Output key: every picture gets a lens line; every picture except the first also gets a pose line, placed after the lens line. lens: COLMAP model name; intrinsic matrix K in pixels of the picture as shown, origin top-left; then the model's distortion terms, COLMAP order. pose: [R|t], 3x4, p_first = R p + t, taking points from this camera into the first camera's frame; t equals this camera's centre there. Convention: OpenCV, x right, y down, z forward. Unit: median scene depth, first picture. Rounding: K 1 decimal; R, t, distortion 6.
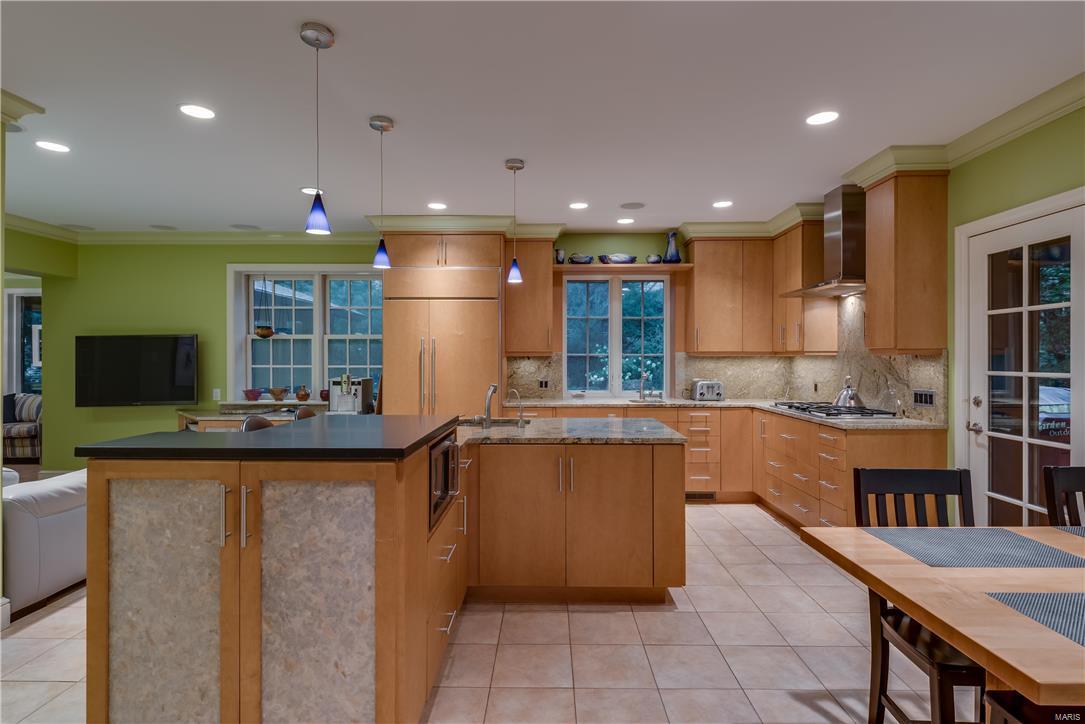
lens RADIAL K [[543.8, 0, 539.7], [0, 543.8, 360.7], [0, 0, 1]] dist [-0.000151, -0.000216]
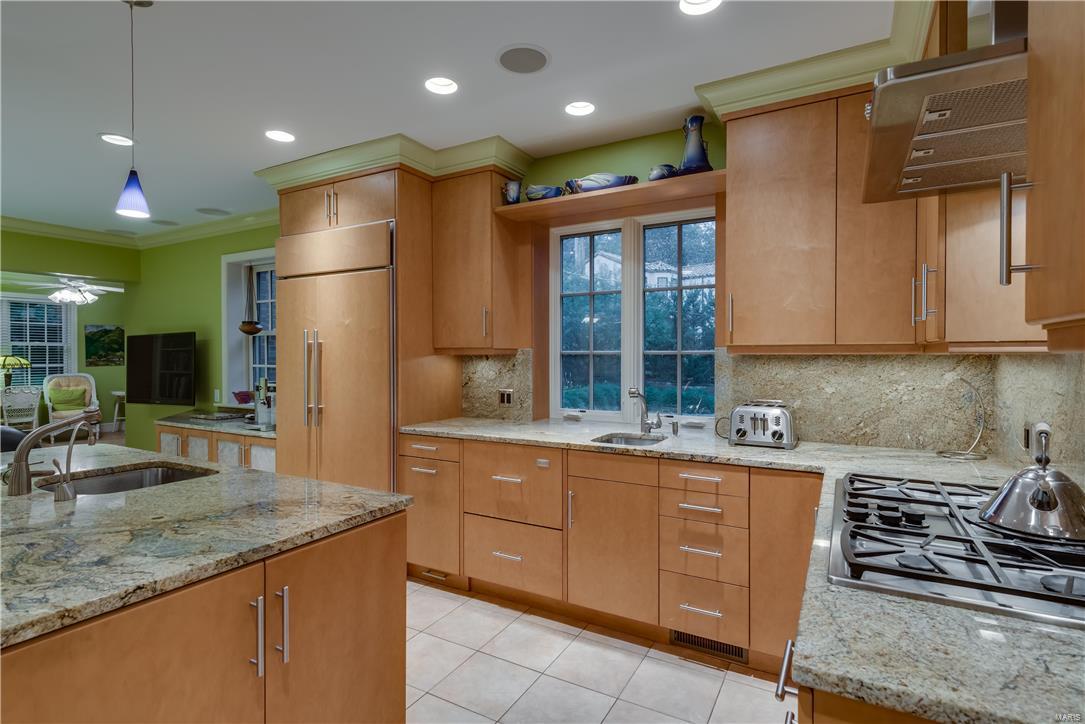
lens RADIAL K [[533.4, 0, 545.7], [0, 533.4, 362.4], [0, 0, 1]] dist [-0.001077, -0.000946]
pose [[0.881112, 0.006366, -0.472865, 0.370381], [-0.002006, 0.999951, 0.009724, -0.005815], [0.472903, -0.007619, 0.881081, 0.493266]]
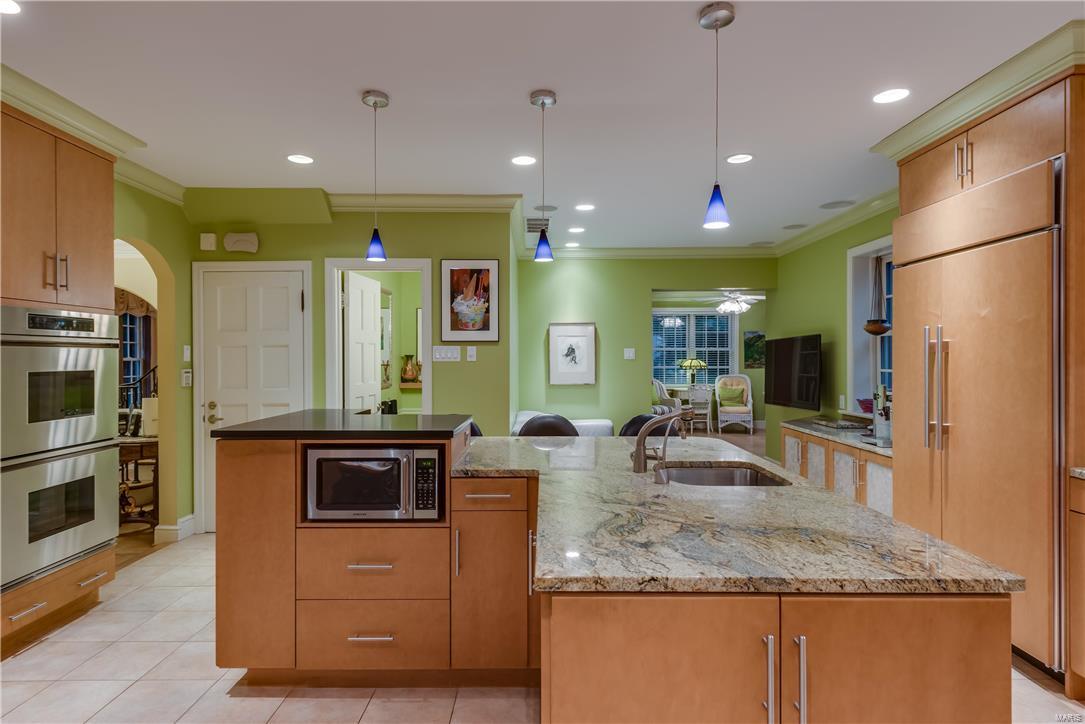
lens RADIAL K [[588.6, 0, 539.8], [0, 588.6, 362.0], [0, 0, 1]] dist [0.004375, -0.001730]
pose [[0.008392, 0.005503, -0.999950, 0.374780], [-0.002514, 0.999982, 0.005483, -0.006369], [0.999962, 0.002468, 0.008406, 0.547699]]
